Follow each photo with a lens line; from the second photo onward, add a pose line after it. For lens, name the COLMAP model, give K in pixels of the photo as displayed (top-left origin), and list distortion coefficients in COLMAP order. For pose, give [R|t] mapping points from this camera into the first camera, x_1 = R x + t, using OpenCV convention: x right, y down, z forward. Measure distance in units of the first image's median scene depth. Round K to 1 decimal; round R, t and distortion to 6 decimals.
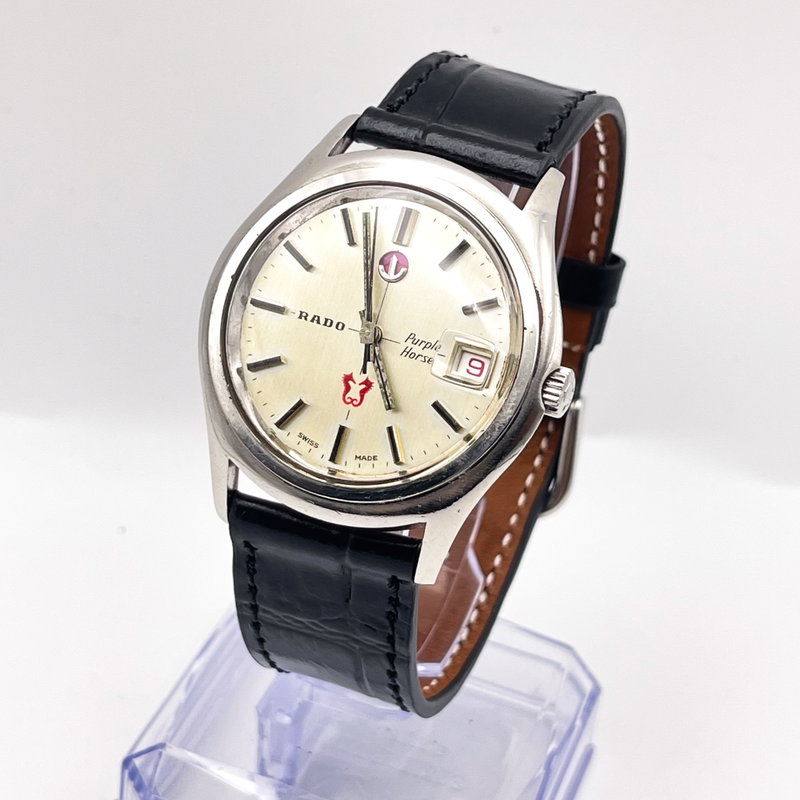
lens RADIAL K [[2112.2, 0, 401.3], [0, 2112.2, 396.9], [0, 0, 1]] dist [0.282114, 0.000000]
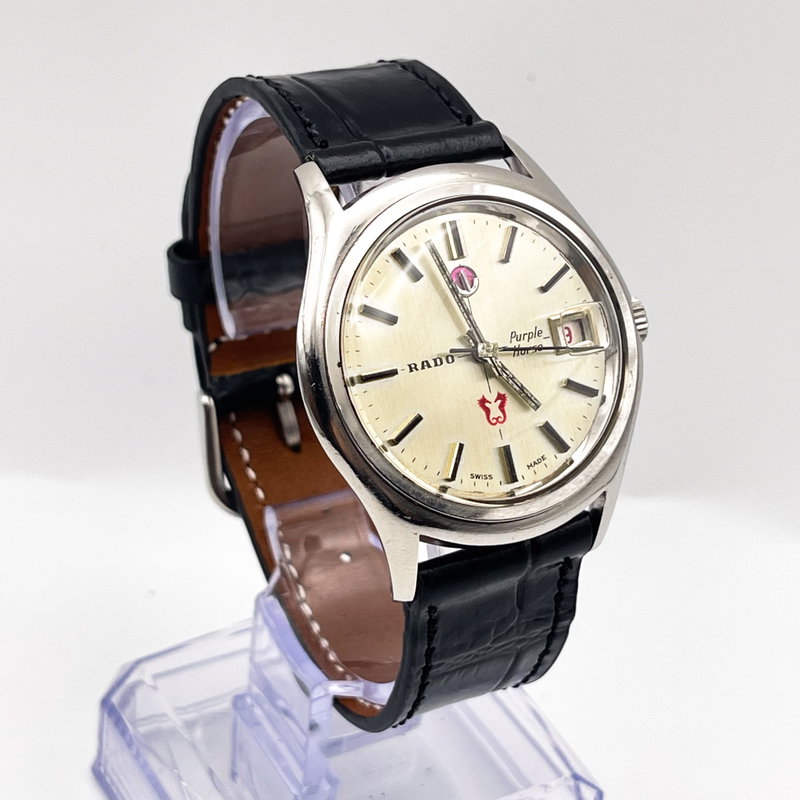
lens RADIAL K [[2112.2, 0, 404.8], [0, 2112.2, 399.5], [0, 0, 1]] dist [0.282114, 0.000000]
pose [[0.655097, -0.448633, 0.607928, -0.639170], [0.404866, 0.887791, 0.218885, -0.237094], [-0.637912, 0.102738, 0.763225, 0.265211]]
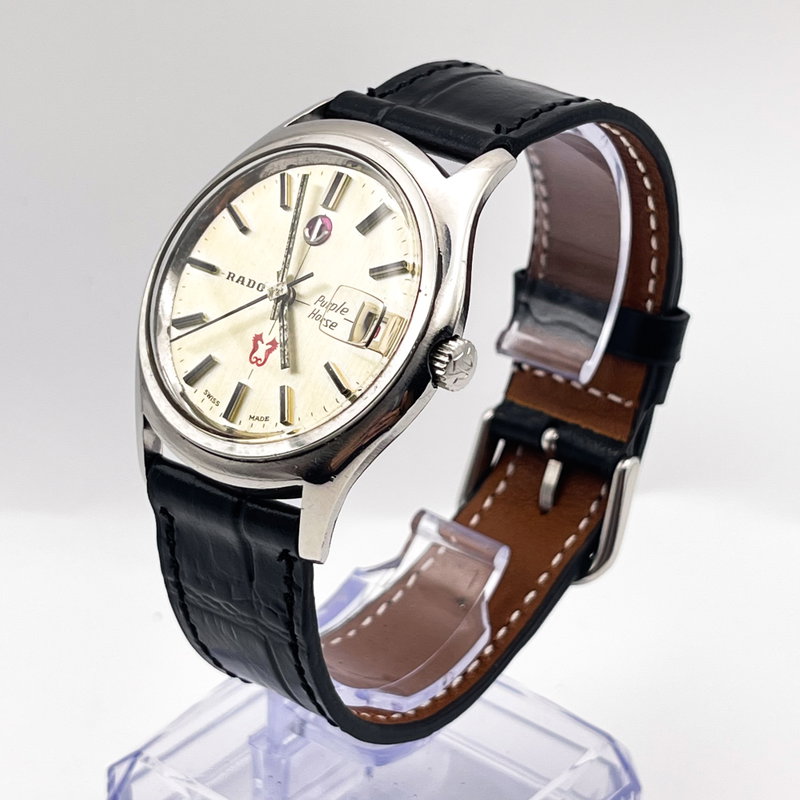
lens RADIAL K [[2112.2, 0, 401.9], [0, 2112.2, 402.4], [0, 0, 1]] dist [0.282114, 0.000000]
pose [[0.951496, 0.084357, -0.295872, 0.324284], [-0.127780, 0.983164, -0.130614, 0.137180], [0.279872, 0.162085, 0.946256, 0.098470]]
